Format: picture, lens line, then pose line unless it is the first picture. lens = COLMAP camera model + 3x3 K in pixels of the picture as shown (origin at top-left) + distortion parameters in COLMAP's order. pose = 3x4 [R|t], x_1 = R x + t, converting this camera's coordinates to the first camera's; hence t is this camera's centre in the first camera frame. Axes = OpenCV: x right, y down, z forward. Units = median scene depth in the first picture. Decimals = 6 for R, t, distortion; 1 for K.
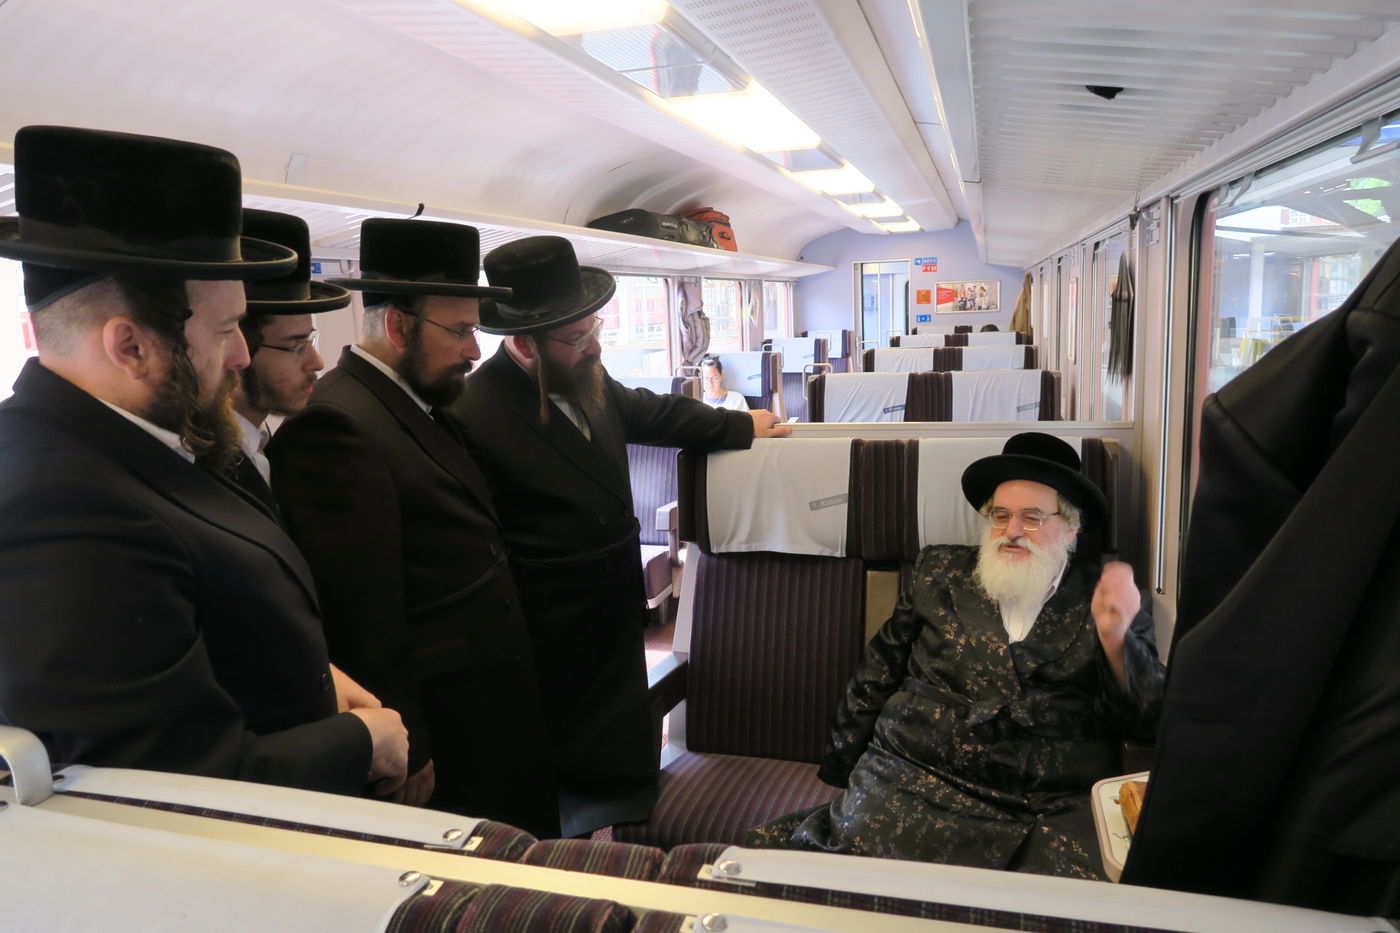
lens RADIAL K [[986.1, 0, 692.0], [0, 986.1, 458.6], [0, 0, 1]] dist [-0.001436, 0.005288]
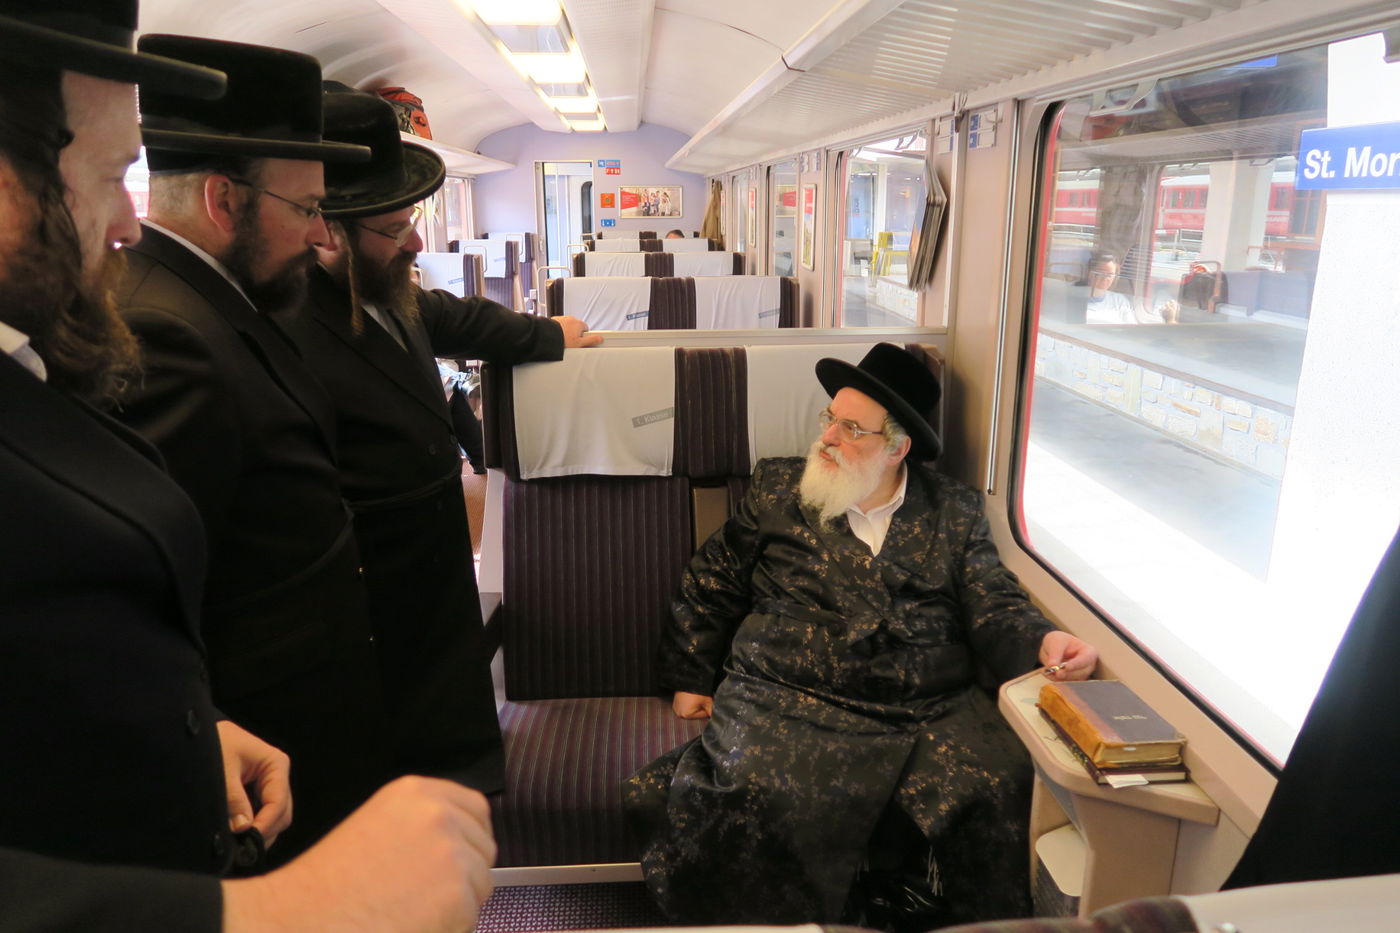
lens RADIAL K [[986.1, 0, 692.0], [0, 986.1, 458.6], [0, 0, 1]] dist [-0.001436, 0.005288]
pose [[0.936105, -0.053346, 0.347652, -0.179416], [0.020757, 0.995087, 0.096801, -0.007450], [-0.351108, -0.083400, 0.932613, 0.148799]]
